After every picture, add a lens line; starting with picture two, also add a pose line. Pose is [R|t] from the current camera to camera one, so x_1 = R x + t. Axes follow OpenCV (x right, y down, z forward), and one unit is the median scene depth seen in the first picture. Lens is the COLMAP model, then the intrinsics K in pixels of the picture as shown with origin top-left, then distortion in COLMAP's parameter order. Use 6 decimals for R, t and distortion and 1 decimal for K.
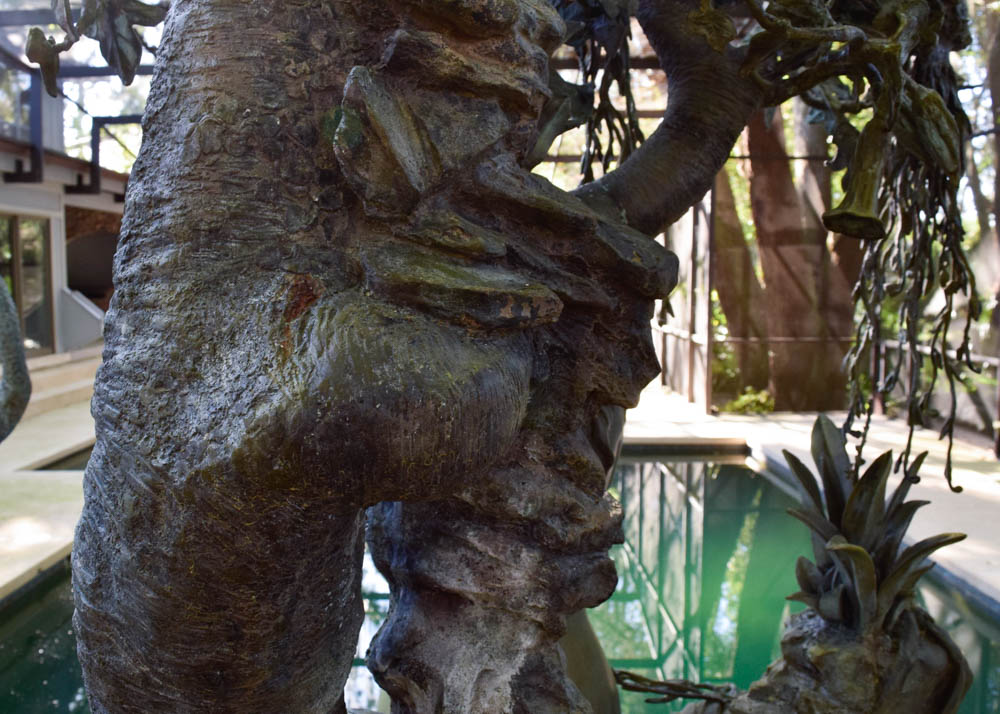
lens RADIAL K [[929.1, 0, 500.0], [0, 929.1, 357.0], [0, 0, 1]] dist [-0.101416, 0.021924]
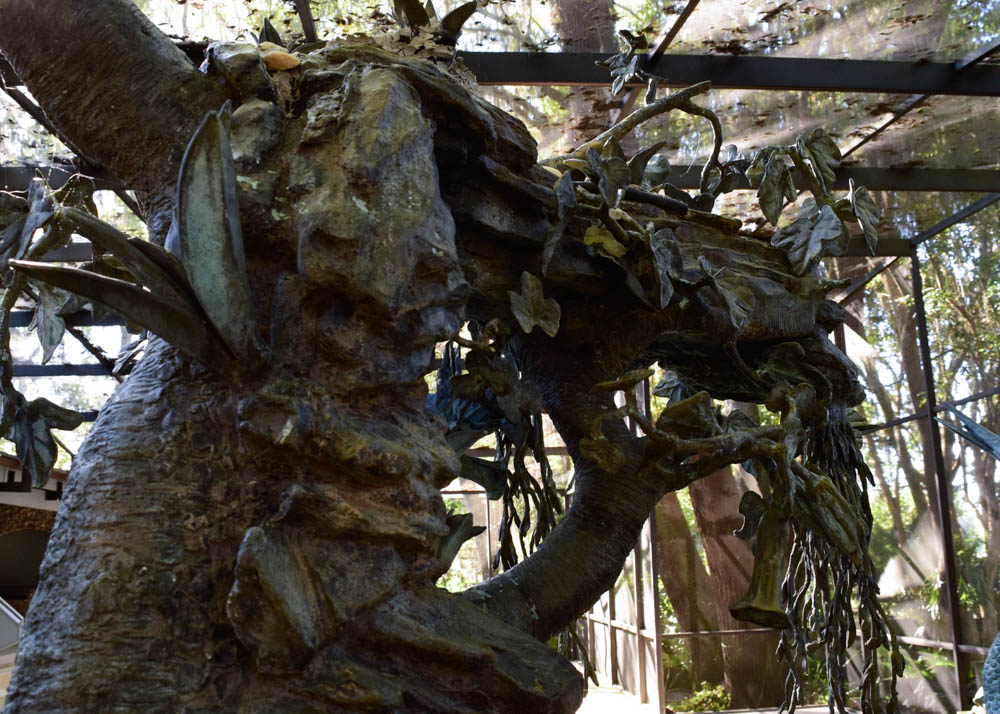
lens RADIAL K [[936.5, 0, 500.0], [0, 936.5, 357.0], [0, 0, 1]] dist [-0.099993, 0.023810]
pose [[0.997915, -0.012304, 0.063362, 0.054701], [0.030962, 0.952600, -0.302645, -0.166260], [-0.056635, 0.303975, 0.950995, -0.059979]]
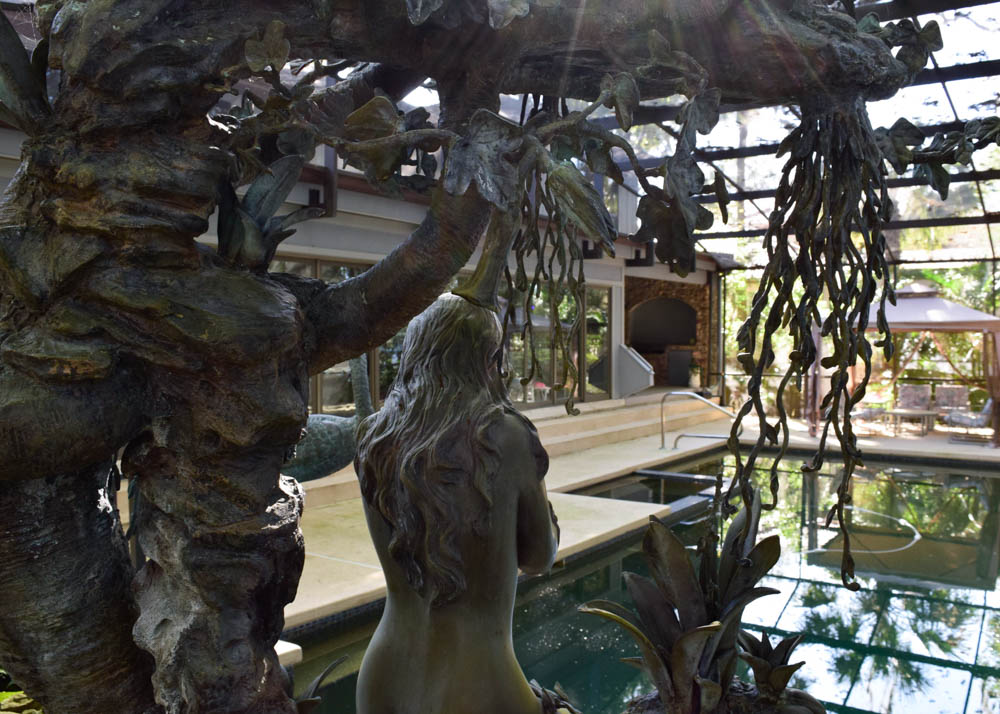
lens RADIAL K [[840.7, 0, 500.0], [0, 840.7, 357.0], [0, 0, 1]] dist [-0.082618, 0.003335]
pose [[0.806815, 0.017827, -0.590534, 1.423663], [-0.054384, 0.997542, -0.044188, -0.048832], [0.588295, 0.067767, 0.805802, 0.297941]]
